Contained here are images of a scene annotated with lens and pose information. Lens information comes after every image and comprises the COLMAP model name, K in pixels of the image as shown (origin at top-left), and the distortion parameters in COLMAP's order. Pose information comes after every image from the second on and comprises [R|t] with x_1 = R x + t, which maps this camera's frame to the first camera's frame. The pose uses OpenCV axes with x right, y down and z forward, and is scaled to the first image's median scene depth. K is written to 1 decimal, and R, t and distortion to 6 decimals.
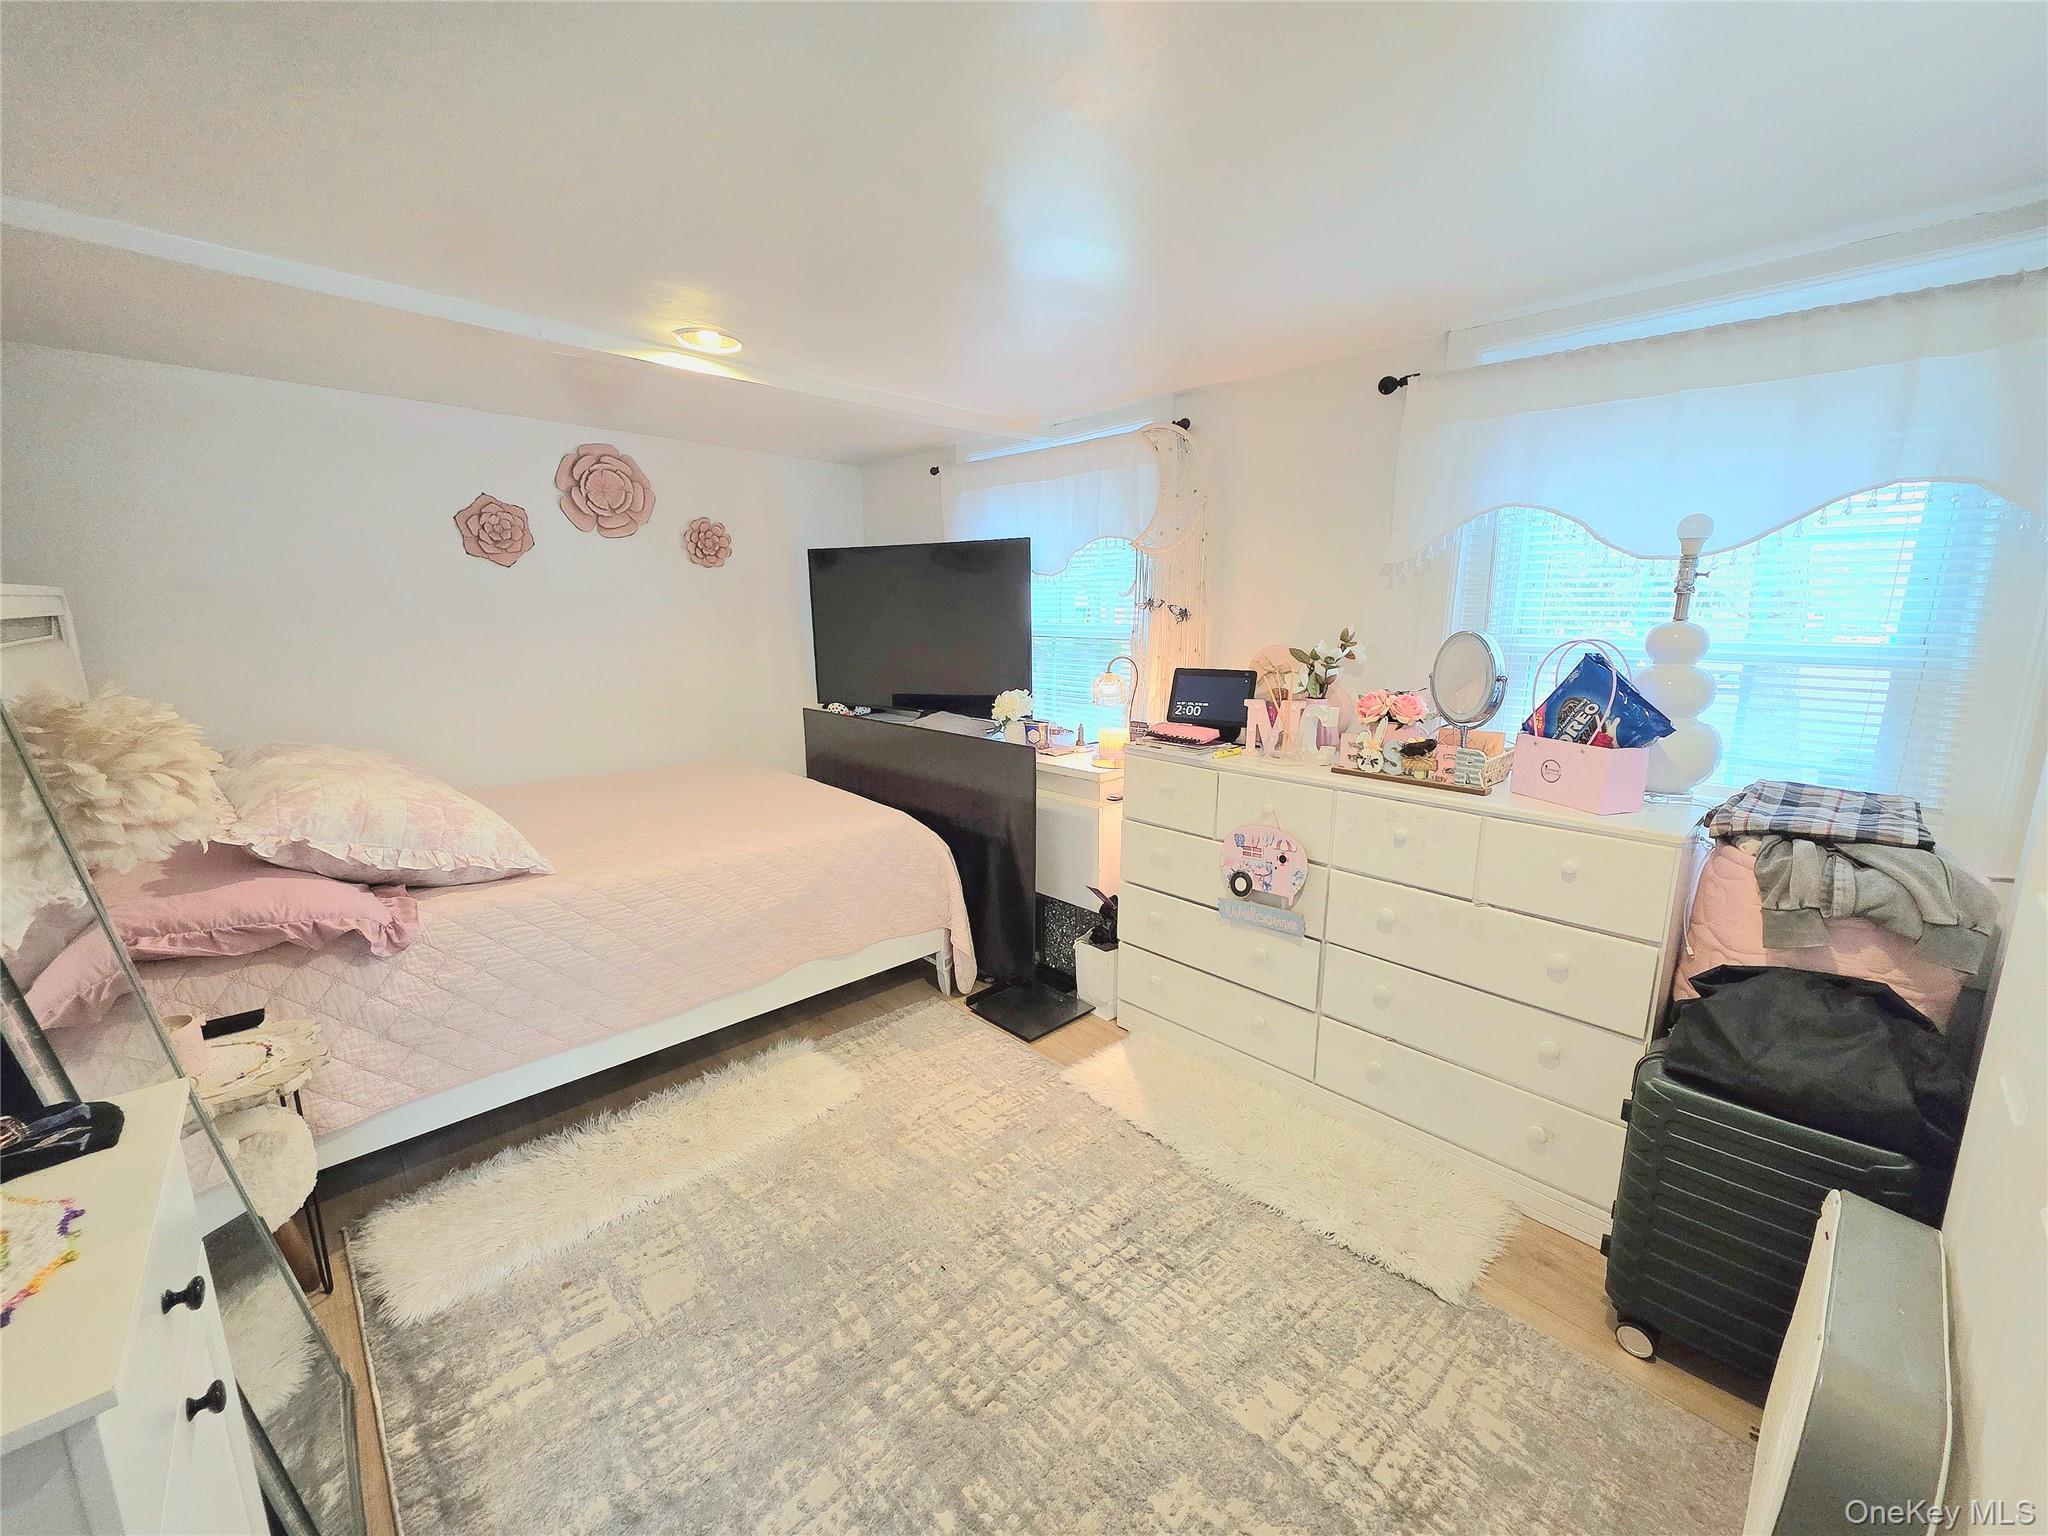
lens RADIAL K [[817.5, 0, 1033.2], [0, 817.5, 766.8], [0, 0, 1]] dist [0.001180, -0.000564]
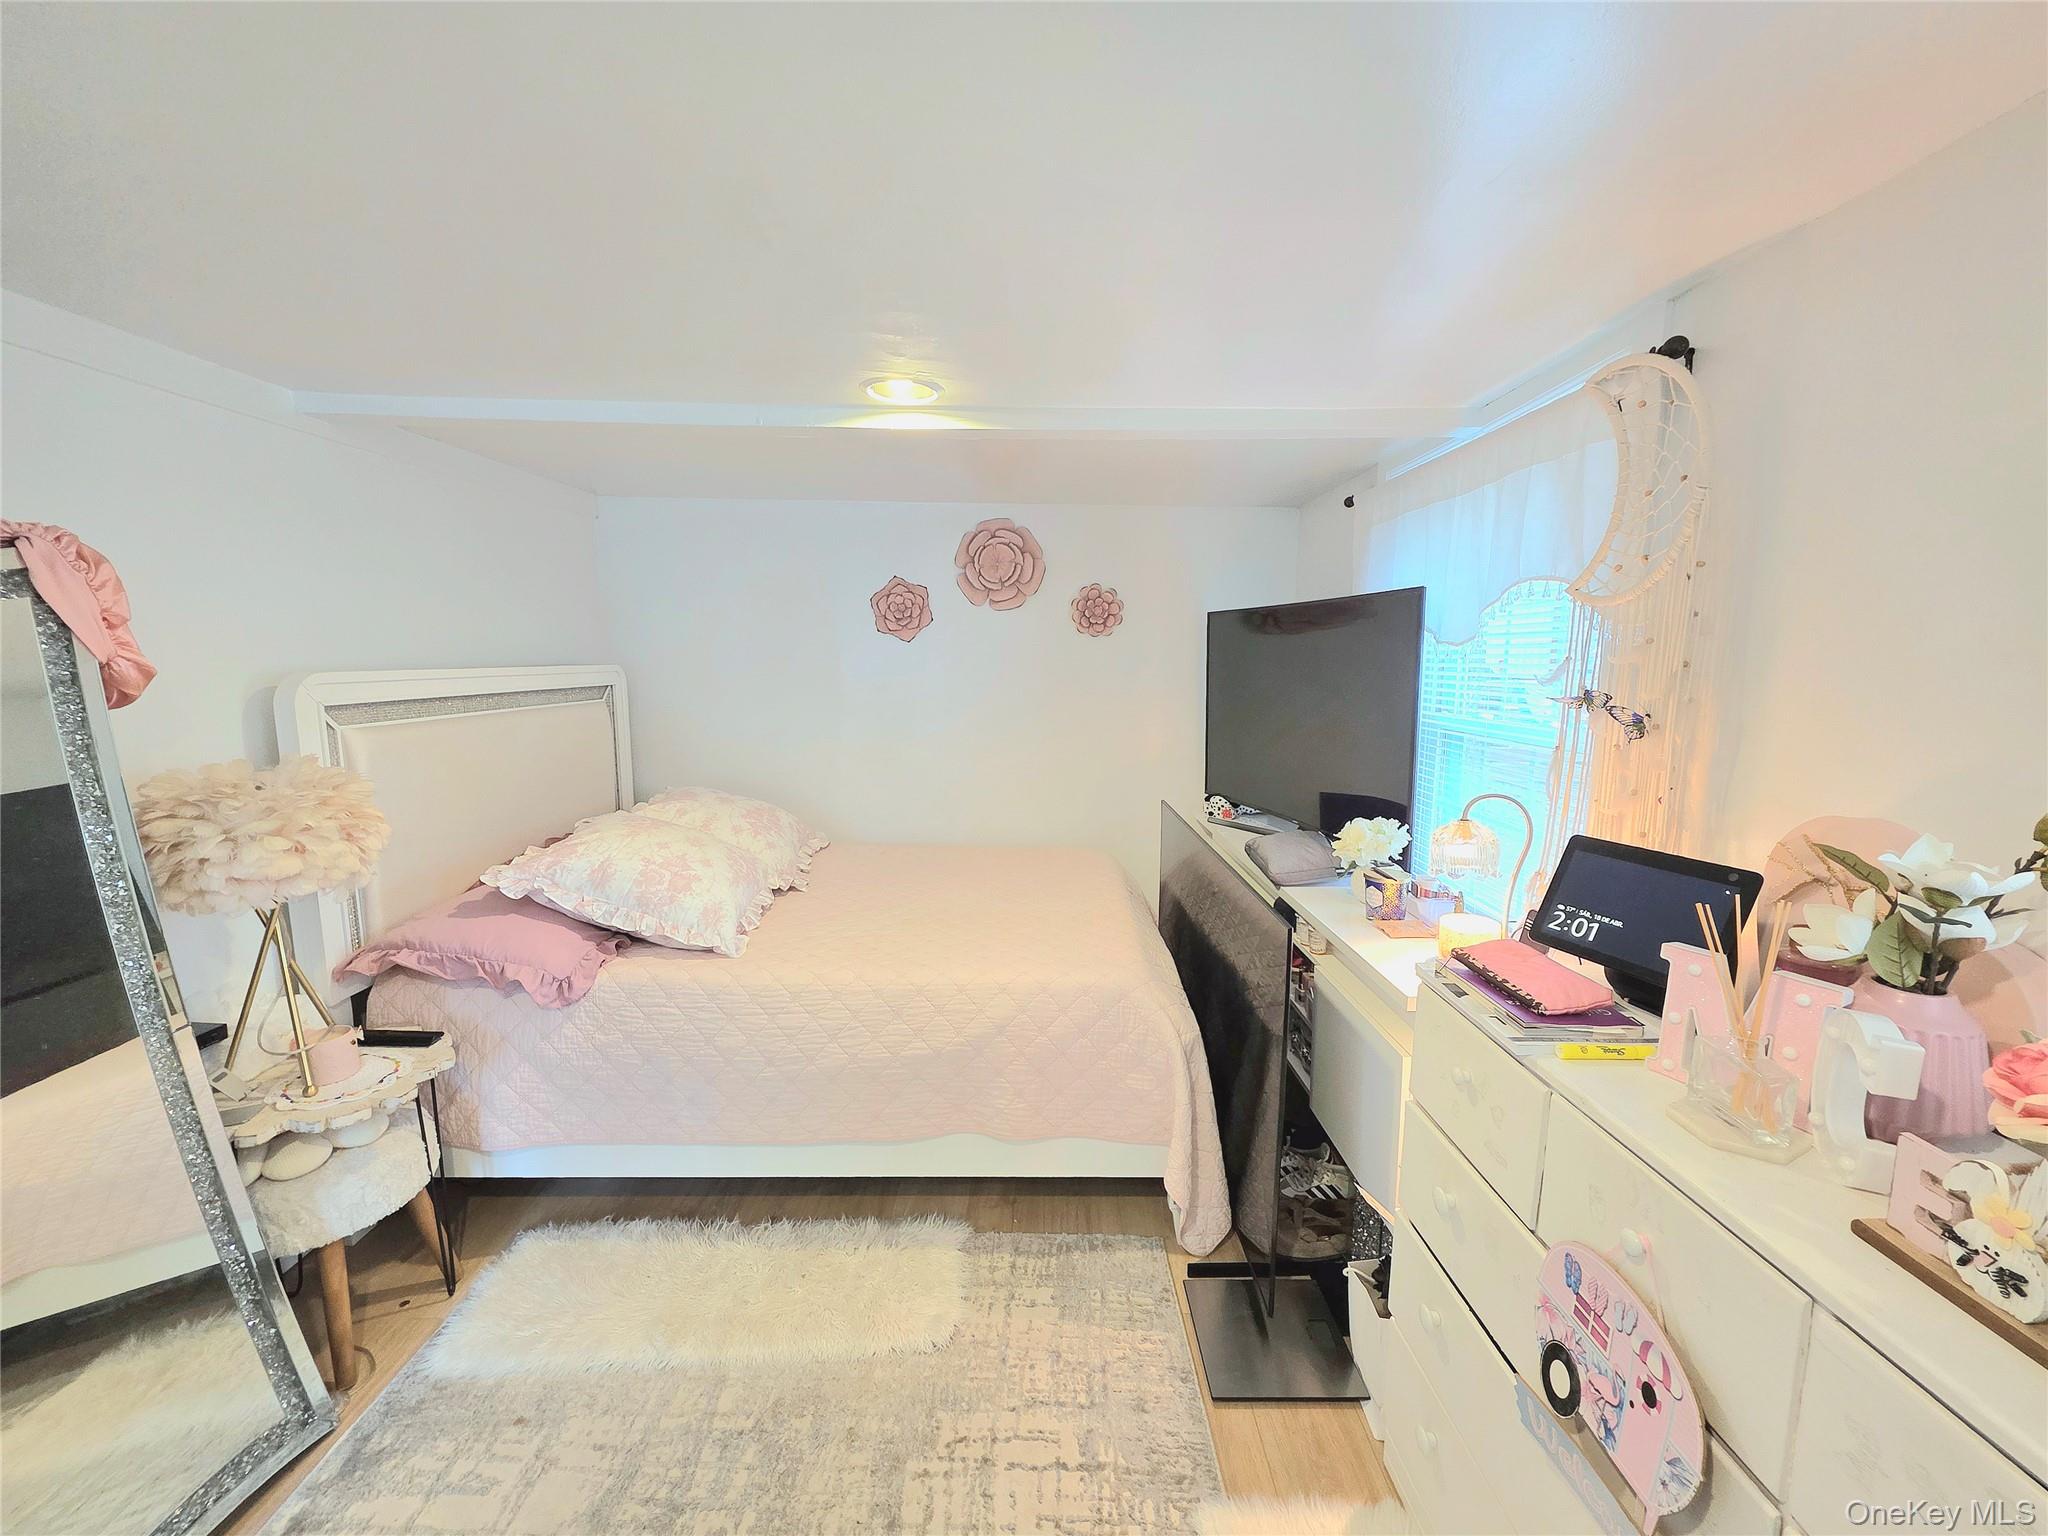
lens RADIAL K [[817.5, 0, 1028.7], [0, 817.5, 769.6], [0, 0, 1]] dist [0.001180, -0.000564]
pose [[0.728405, 0.094256, -0.678633, 0.281002], [-0.134232, 0.990929, -0.006446, -0.117844], [0.671869, 0.095790, 0.734449, 0.425913]]
